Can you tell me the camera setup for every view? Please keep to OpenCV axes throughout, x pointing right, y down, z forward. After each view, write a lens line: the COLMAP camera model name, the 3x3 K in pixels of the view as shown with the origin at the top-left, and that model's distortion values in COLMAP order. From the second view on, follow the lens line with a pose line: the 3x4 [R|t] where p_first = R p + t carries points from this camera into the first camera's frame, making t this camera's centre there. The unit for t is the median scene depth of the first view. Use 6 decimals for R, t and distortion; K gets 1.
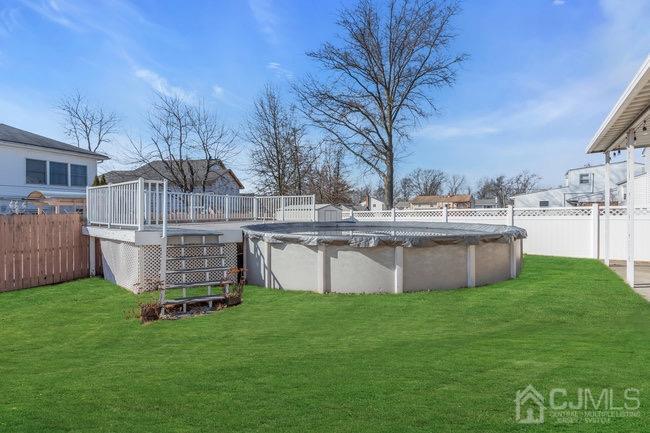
lens RADIAL K [[285.4, 0, 327.4], [0, 285.4, 214.3], [0, 0, 1]] dist [-0.001362, -0.000451]
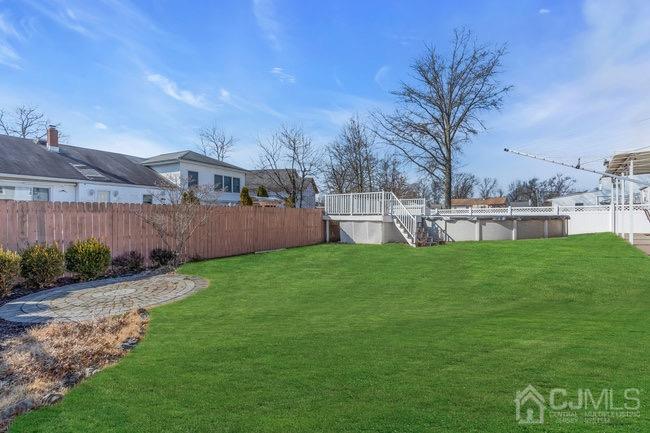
lens RADIAL K [[285.4, 0, 328.5], [0, 285.4, 214.6], [0, 0, 1]] dist [-0.001362, -0.000451]
pose [[0.997446, 0.002202, -0.071393, -0.220627], [-0.002819, 0.999960, -0.008539, 0.017812], [0.071371, 0.008719, 0.997412, -0.289701]]
